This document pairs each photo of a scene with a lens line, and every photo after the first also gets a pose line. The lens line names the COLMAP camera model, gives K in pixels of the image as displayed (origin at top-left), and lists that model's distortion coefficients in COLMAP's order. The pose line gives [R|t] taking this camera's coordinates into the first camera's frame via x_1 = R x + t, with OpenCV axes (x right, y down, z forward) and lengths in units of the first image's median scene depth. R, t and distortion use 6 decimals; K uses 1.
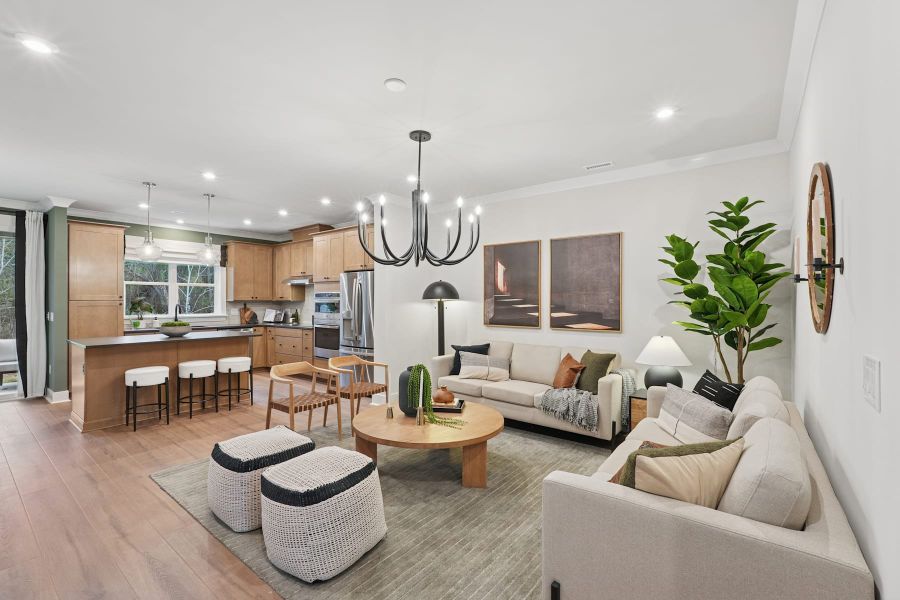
lens RADIAL K [[395.3, 0, 442.1], [0, 395.3, 299.3], [0, 0, 1]] dist [-0.004977, 0.006304]
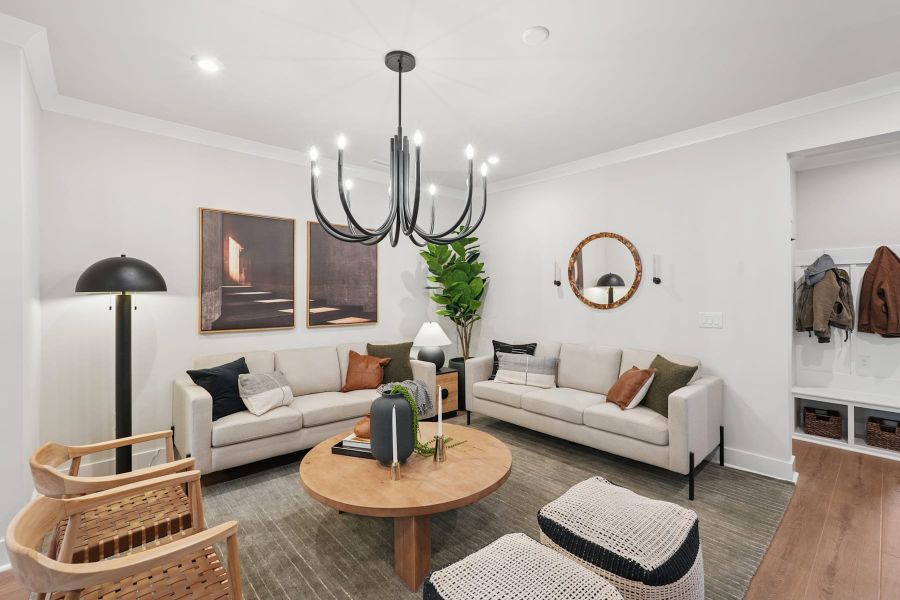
lens RADIAL K [[395.3, 0, 451.3], [0, 395.3, 293.3], [0, 0, 1]] dist [-0.004977, 0.006304]
pose [[0.163214, 0.001586, 0.986589, -0.424086], [-0.001614, 0.999998, -0.001340, 0.002182], [-0.986589, -0.001374, 0.163216, 0.462378]]
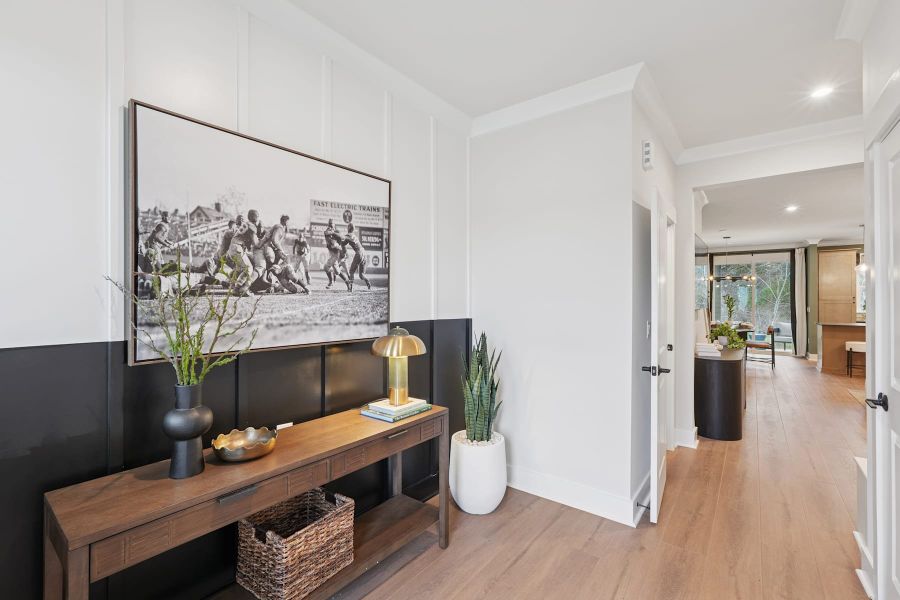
lens RADIAL K [[395.3, 0, 456.9], [0, 395.3, 295.3], [0, 0, 1]] dist [-0.004977, 0.006304]
pose [[0.034280, -0.008202, -0.999379, 0.619754], [-0.000232, 0.999966, -0.008215, -0.002078], [0.999412, 0.000513, 0.034277, -0.534849]]
